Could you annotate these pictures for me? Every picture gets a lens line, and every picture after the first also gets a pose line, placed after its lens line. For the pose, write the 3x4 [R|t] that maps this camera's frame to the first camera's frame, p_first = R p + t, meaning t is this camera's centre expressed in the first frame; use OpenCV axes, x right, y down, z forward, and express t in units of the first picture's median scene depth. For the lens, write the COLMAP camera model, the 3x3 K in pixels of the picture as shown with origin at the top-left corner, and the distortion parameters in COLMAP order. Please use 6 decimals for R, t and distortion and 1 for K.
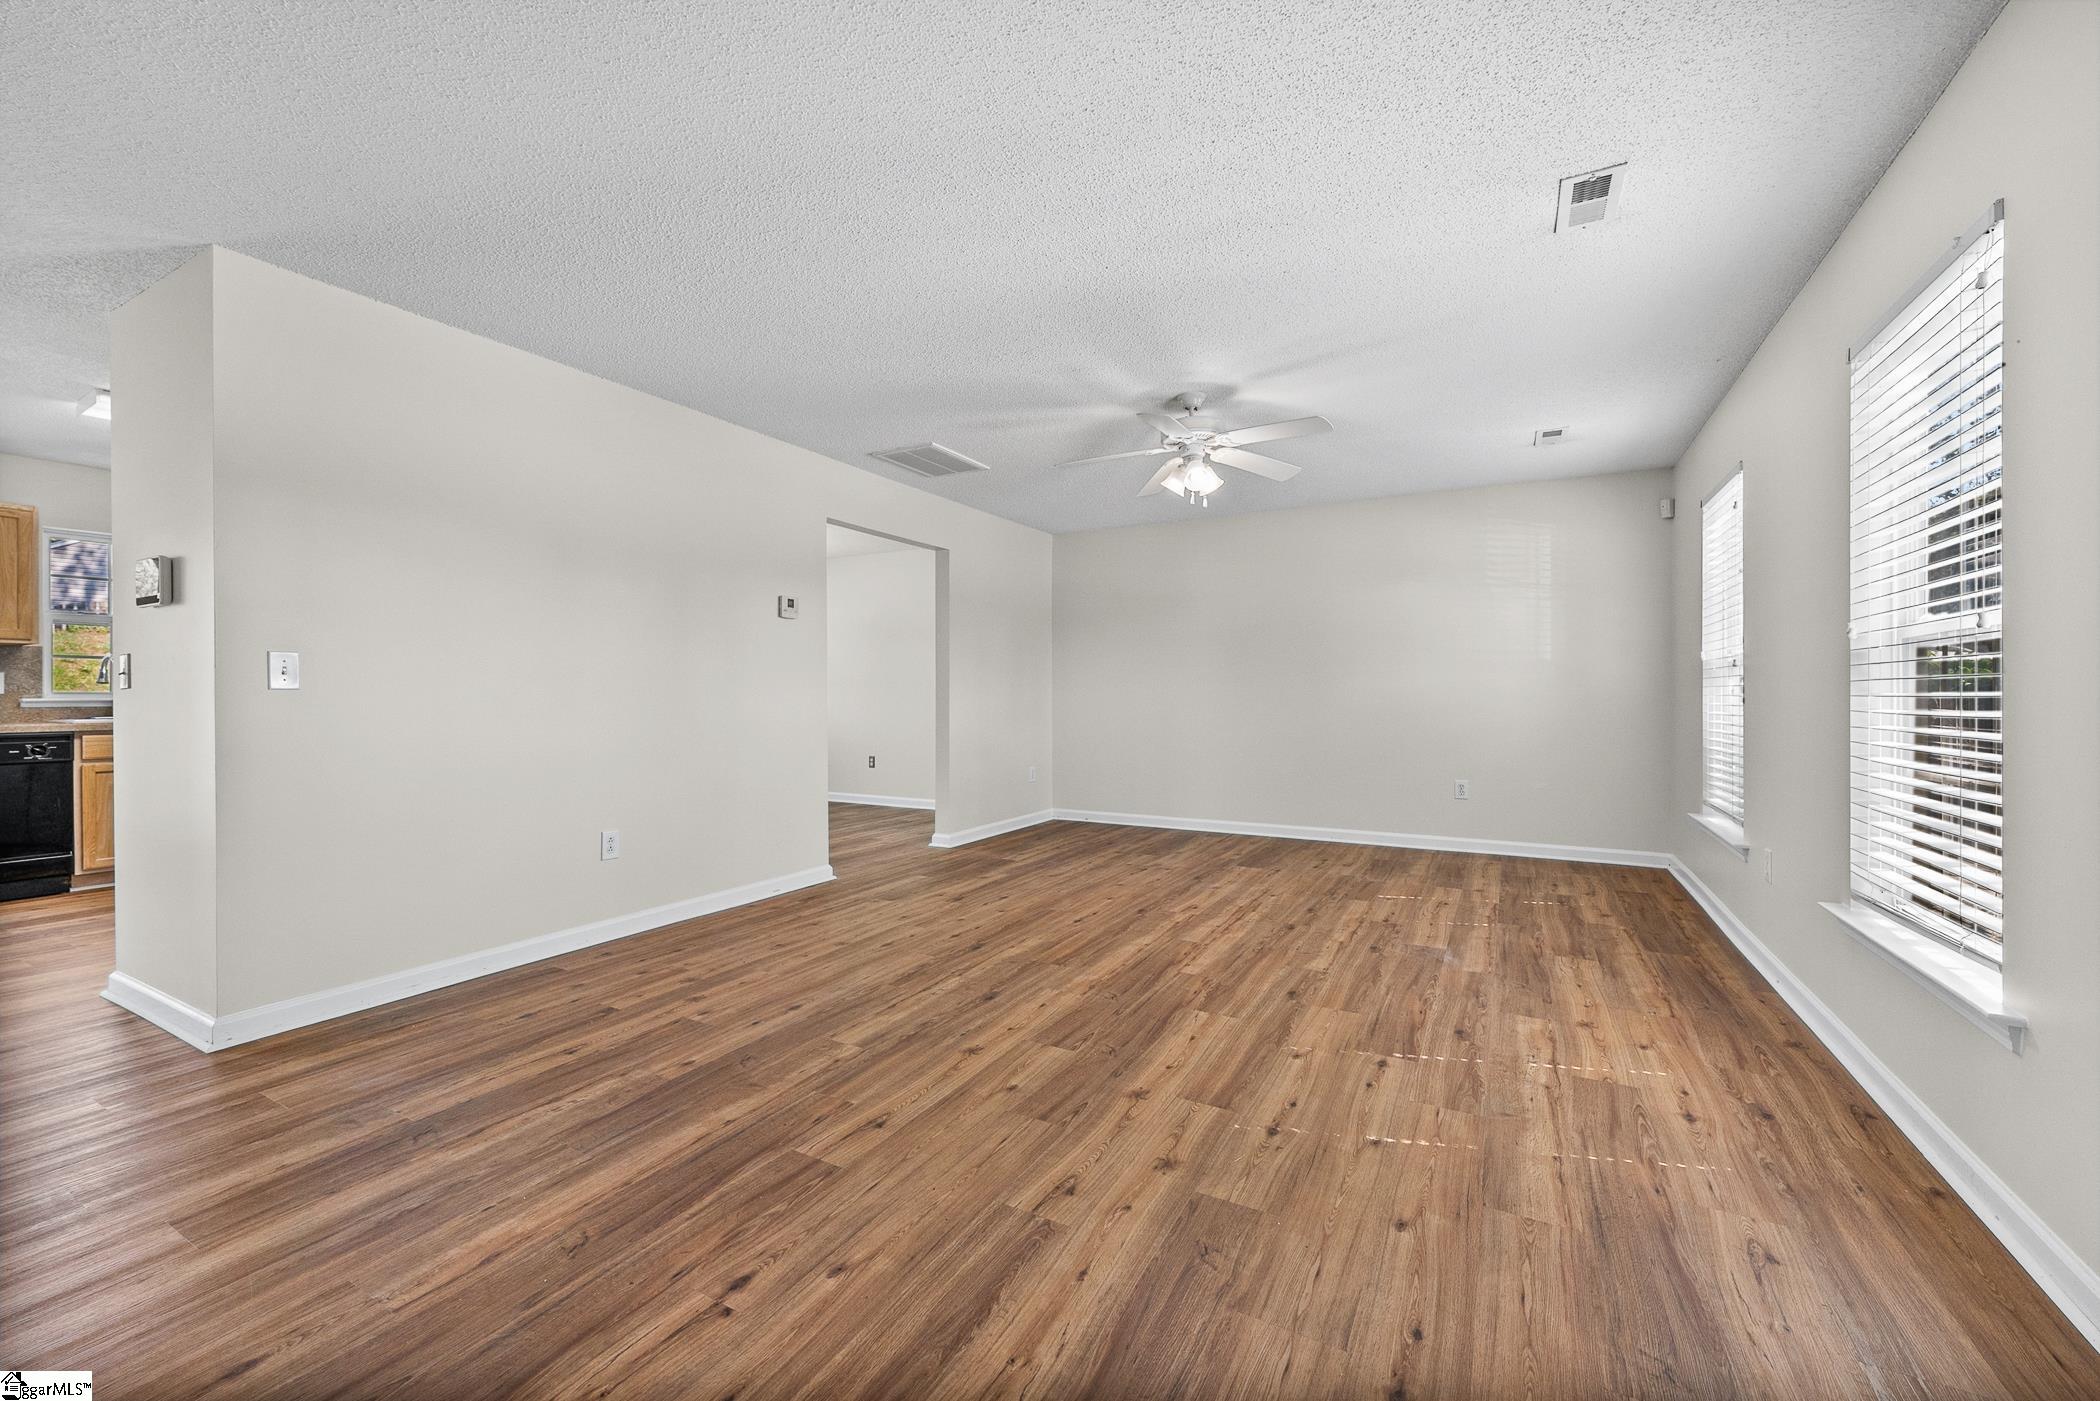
lens RADIAL K [[840.3, 0, 1045.7], [0, 840.3, 695.2], [0, 0, 1]] dist [-0.000100, -0.000004]
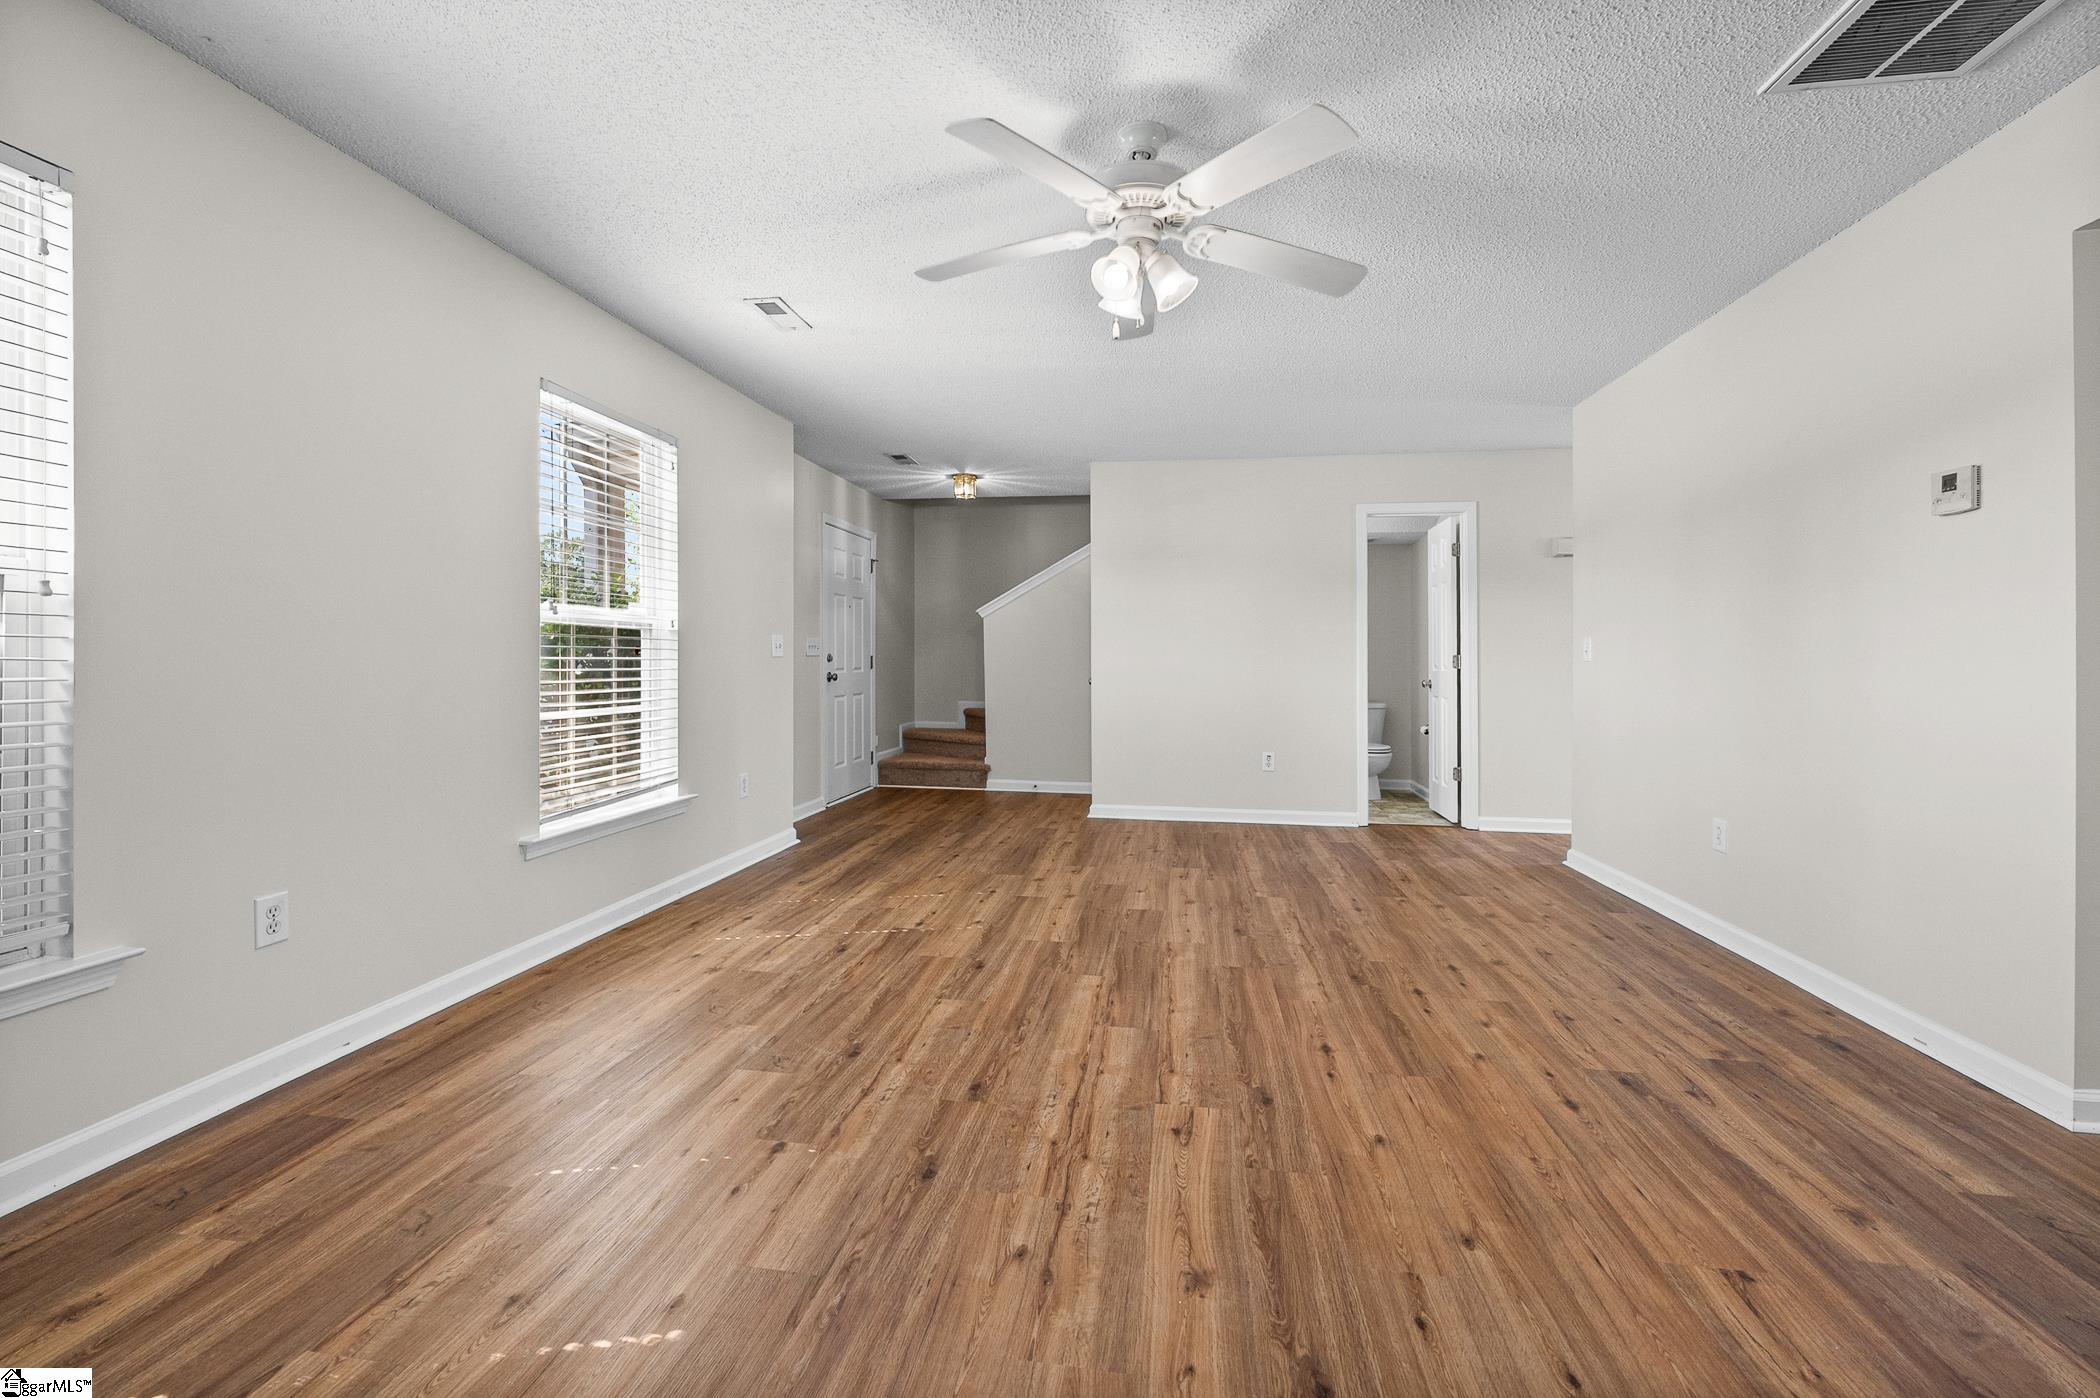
lens RADIAL K [[850.6, 0, 1050.0], [0, 850.6, 699.0], [0, 0, 1]] dist [0.000041, 0.000260]
pose [[-0.938365, 0.009518, -0.345515, 0.511486], [-0.007058, 0.998885, 0.046687, -0.003326], [0.345574, 0.046248, -0.937251, 1.788995]]
